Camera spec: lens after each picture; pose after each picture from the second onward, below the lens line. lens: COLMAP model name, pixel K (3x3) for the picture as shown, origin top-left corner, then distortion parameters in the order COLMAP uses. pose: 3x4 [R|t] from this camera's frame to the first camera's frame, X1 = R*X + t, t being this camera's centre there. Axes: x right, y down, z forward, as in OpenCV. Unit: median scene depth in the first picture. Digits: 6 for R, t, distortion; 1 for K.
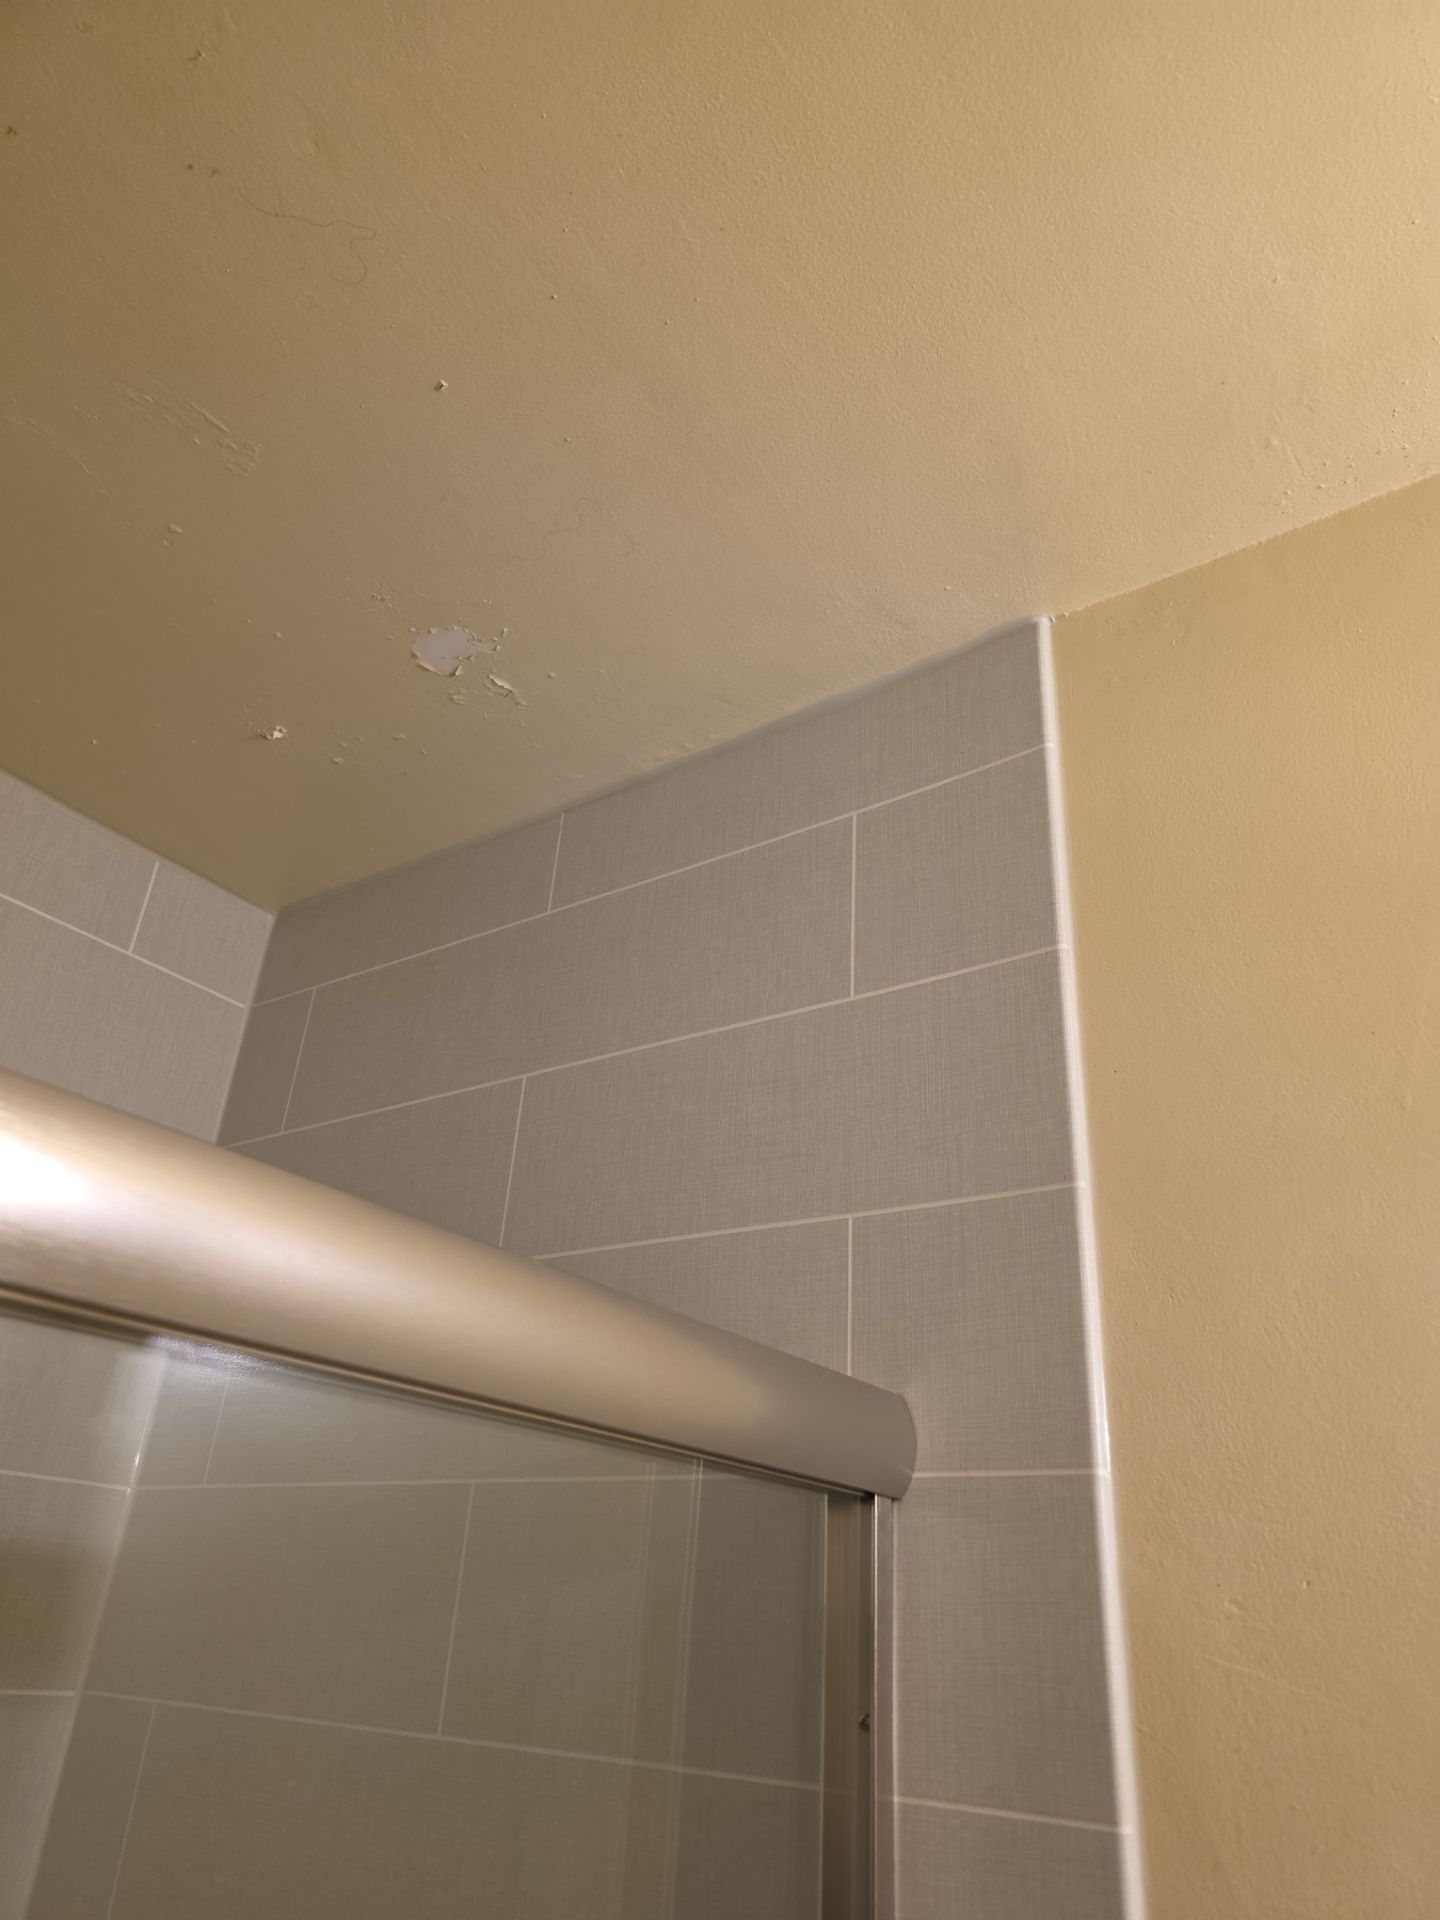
lens RADIAL K [[1323.8, 0, 720.0], [0, 1323.8, 960.0], [0, 0, 1]] dist [0.002530, 0.000462]
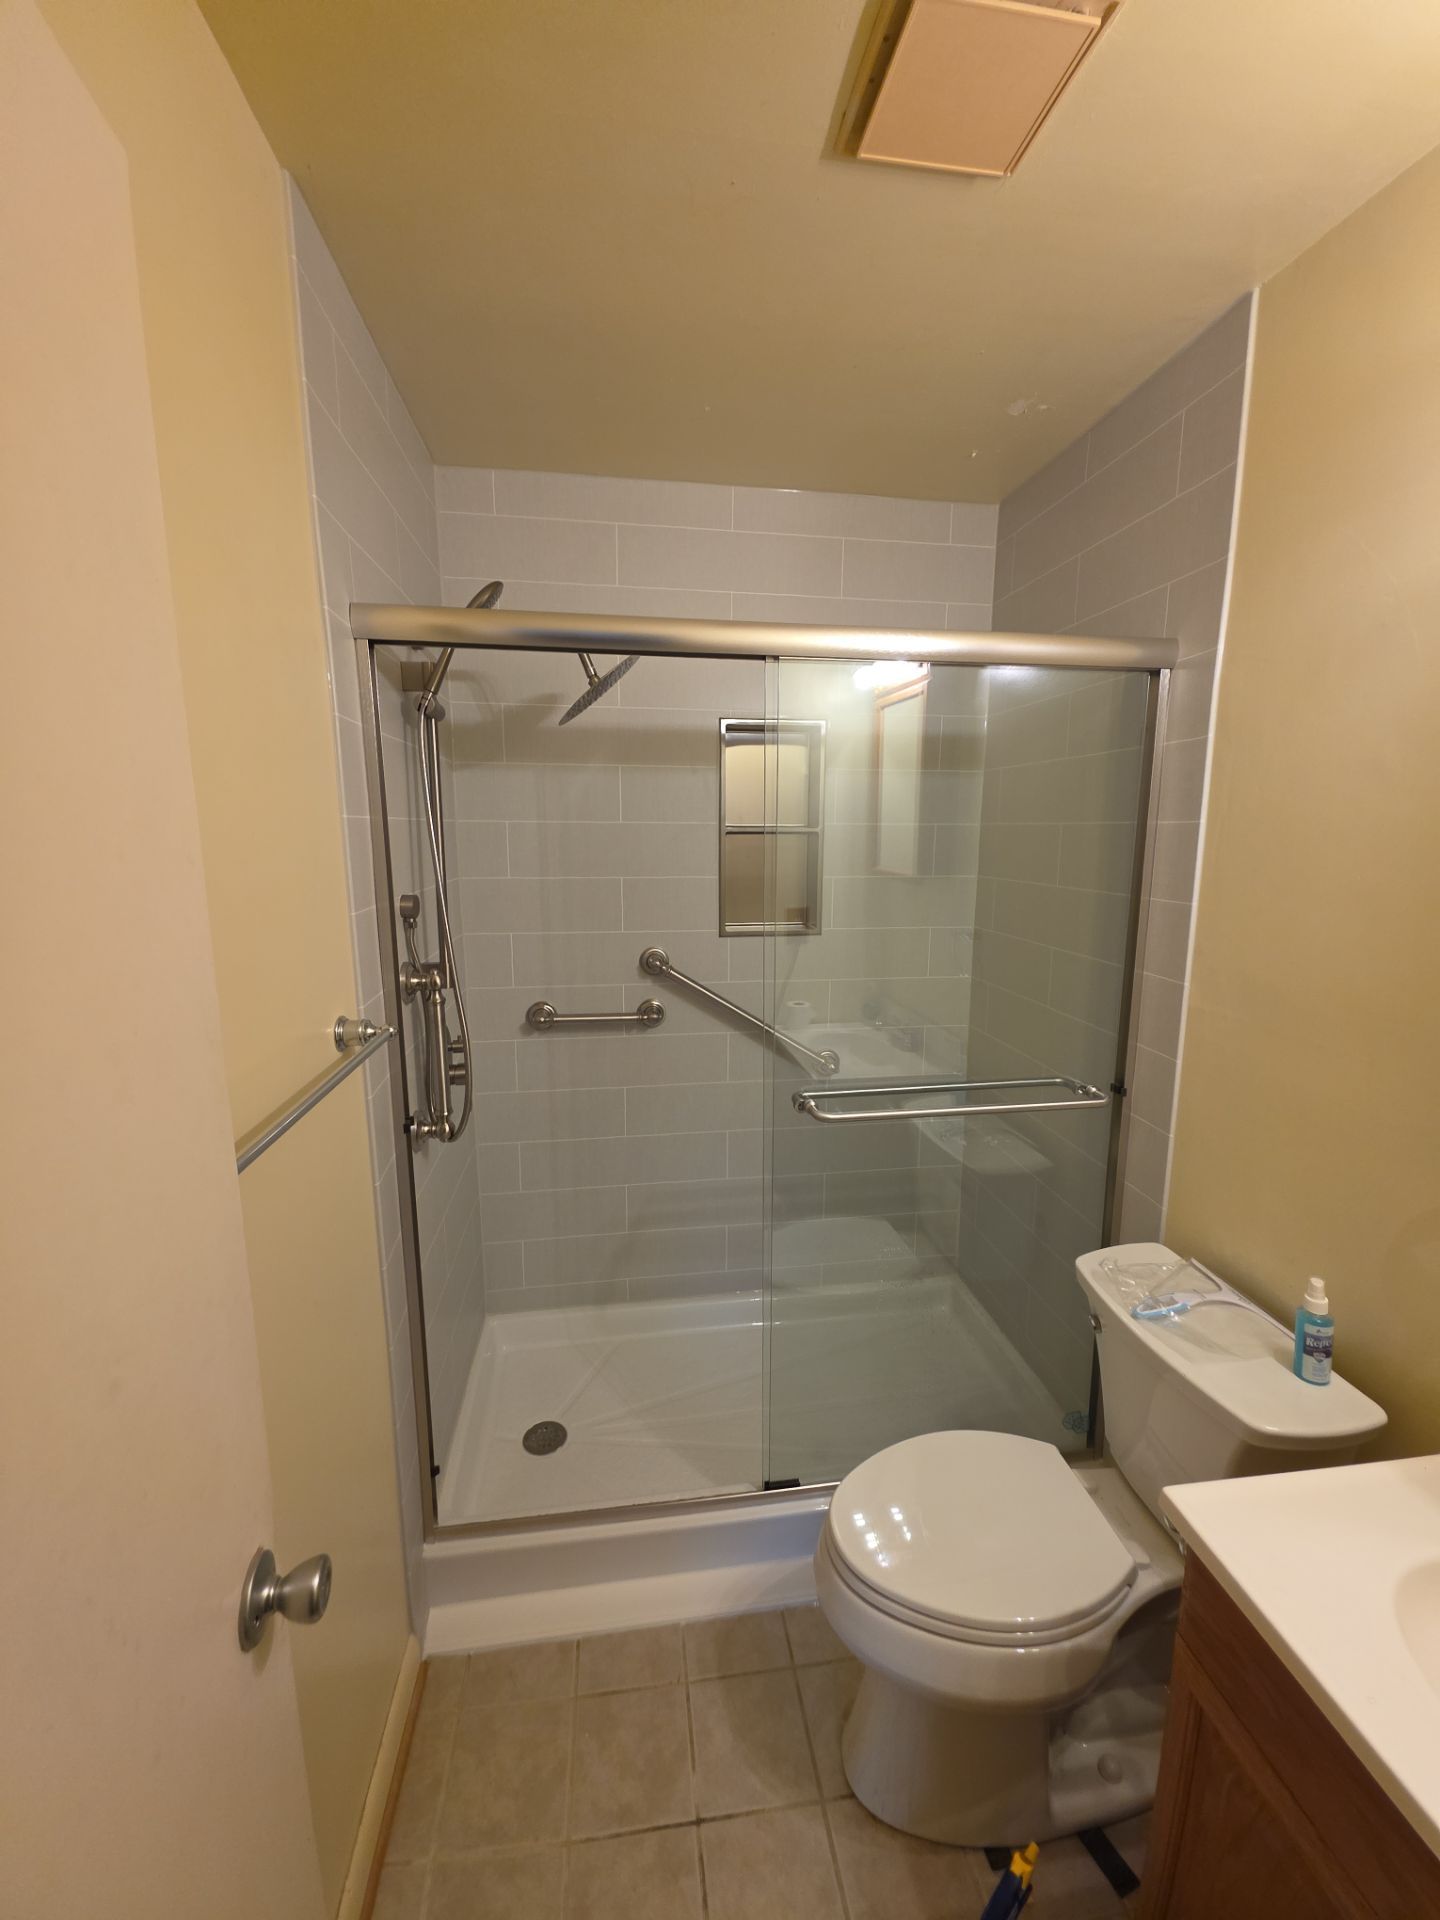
lens RADIAL K [[760.8, 0, 717.7], [0, 760.8, 948.5], [0, 0, 1]] dist [0.012654, -0.007729]
pose [[0.675614, 0.067149, -0.734192, 0.667943], [0.368531, 0.831742, 0.415199, -0.198338], [0.638538, -0.551086, 0.537190, -0.959981]]
